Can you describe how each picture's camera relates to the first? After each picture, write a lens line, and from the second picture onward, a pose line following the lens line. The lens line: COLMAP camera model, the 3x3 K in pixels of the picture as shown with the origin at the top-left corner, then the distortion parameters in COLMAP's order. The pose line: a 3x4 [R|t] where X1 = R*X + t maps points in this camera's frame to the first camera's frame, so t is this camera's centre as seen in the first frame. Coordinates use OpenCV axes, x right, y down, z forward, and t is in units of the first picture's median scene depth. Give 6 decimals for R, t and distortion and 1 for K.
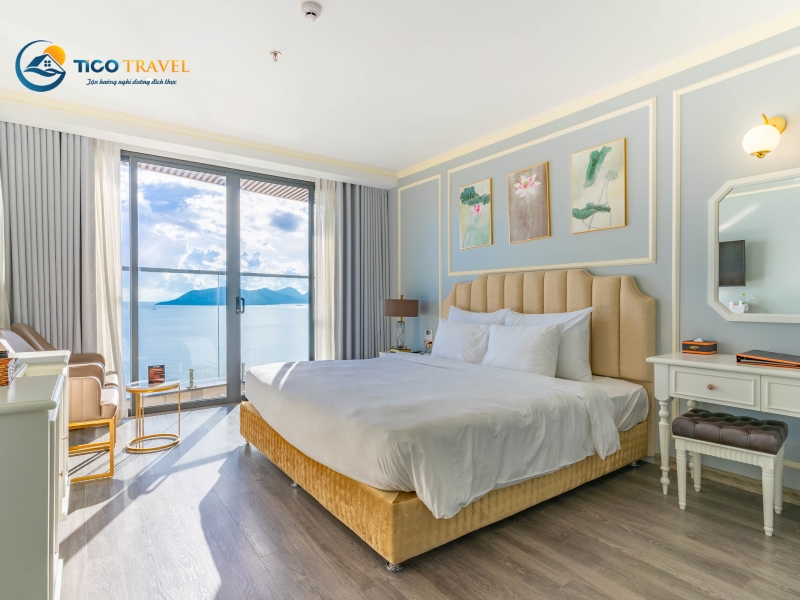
lens RADIAL K [[442.3, 0, 405.3], [0, 442.3, 299.8], [0, 0, 1]] dist [0.000360, 0.000557]
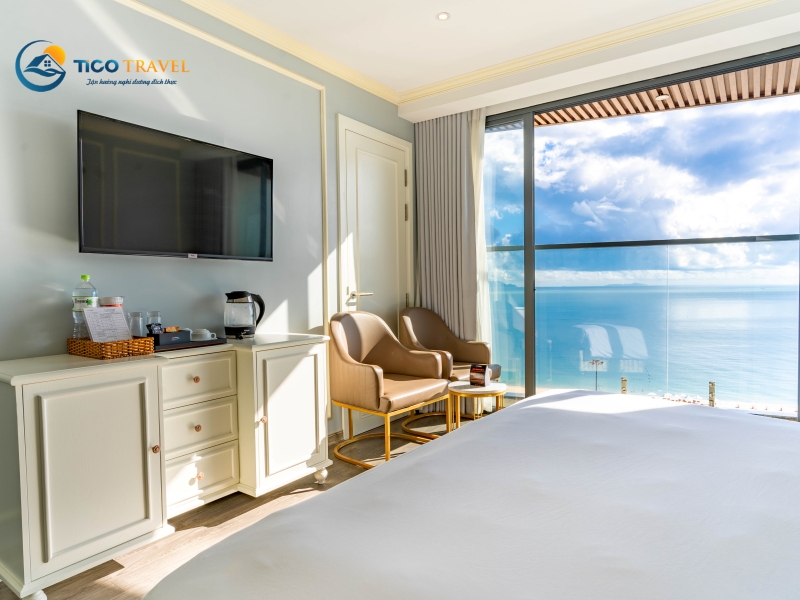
lens RADIAL K [[496.9, 0, 397.5], [0, 496.9, 304.4], [0, 0, 1]] dist [-0.001408, -0.000590]
pose [[0.312723, 0.027887, -0.949435, 0.309892], [0.014102, 0.999322, 0.033997, 0.004059], [0.949740, -0.024021, 0.312118, 0.669888]]
